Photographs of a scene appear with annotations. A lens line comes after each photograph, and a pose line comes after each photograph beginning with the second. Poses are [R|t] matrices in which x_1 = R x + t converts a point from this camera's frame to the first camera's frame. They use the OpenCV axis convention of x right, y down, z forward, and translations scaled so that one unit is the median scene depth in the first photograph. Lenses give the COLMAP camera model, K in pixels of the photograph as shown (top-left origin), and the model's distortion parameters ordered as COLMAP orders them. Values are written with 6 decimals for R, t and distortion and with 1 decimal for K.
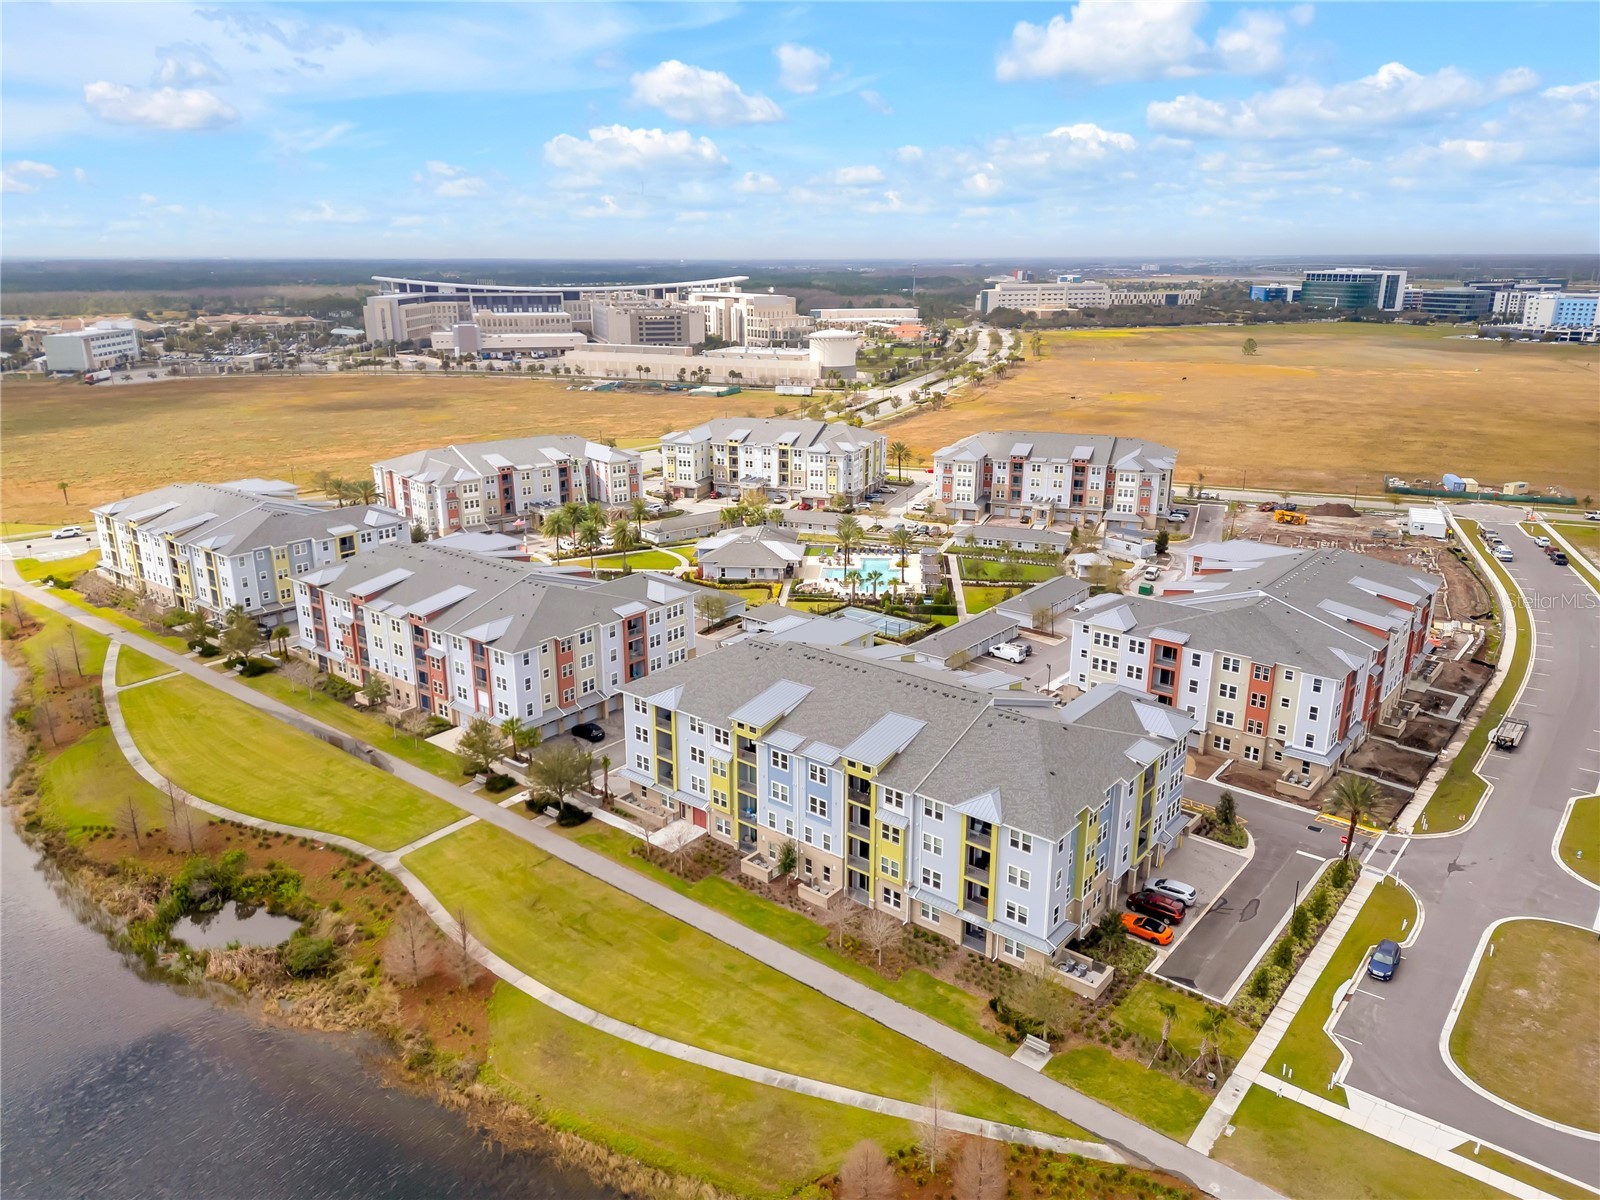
lens RADIAL K [[1116.0, 0, 792.4], [0, 1116.0, 603.1], [0, 0, 1]] dist [0.096006, -0.109811]
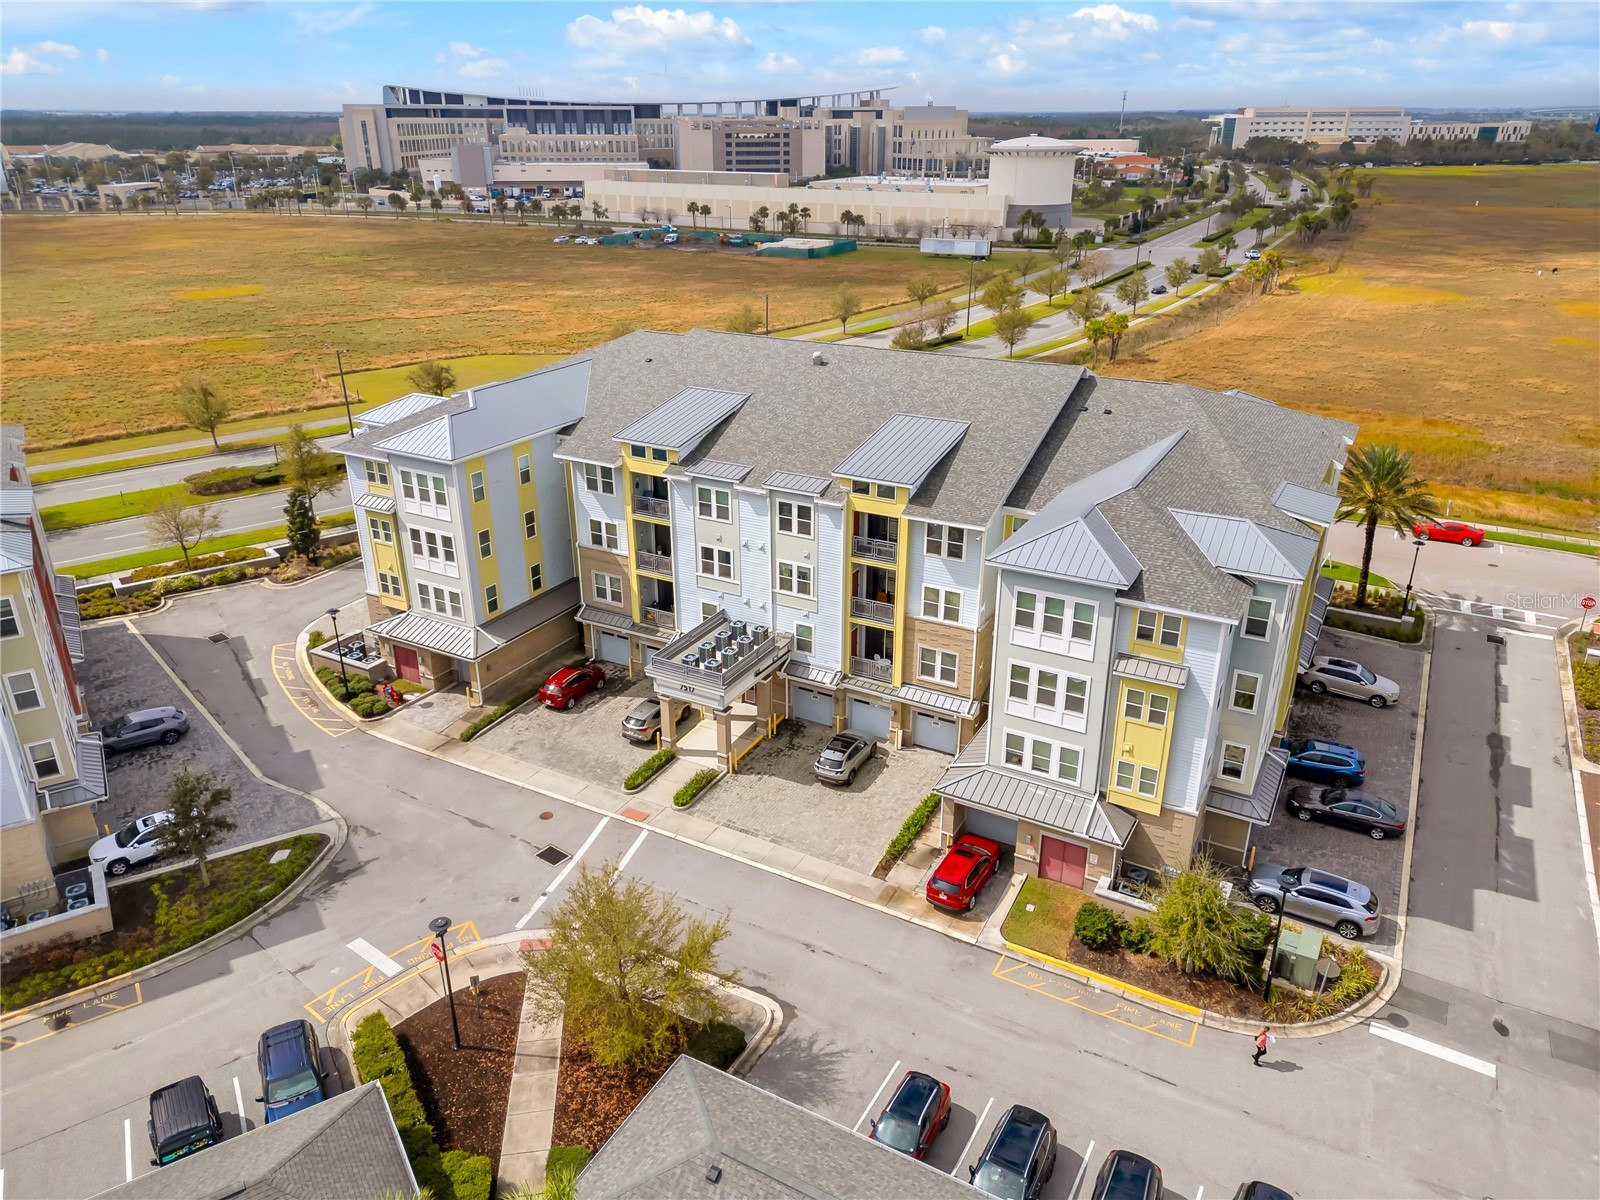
lens RADIAL K [[1130.5, 0, 800.0], [0, 1130.5, 600.0], [0, 0, 1]] dist [0.102935, -0.114508]
pose [[0.991263, 0.051862, -0.121278, 0.002207], [-0.038968, 0.993563, 0.106371, -0.075805], [0.126013, -0.100716, 0.986903, 0.421890]]
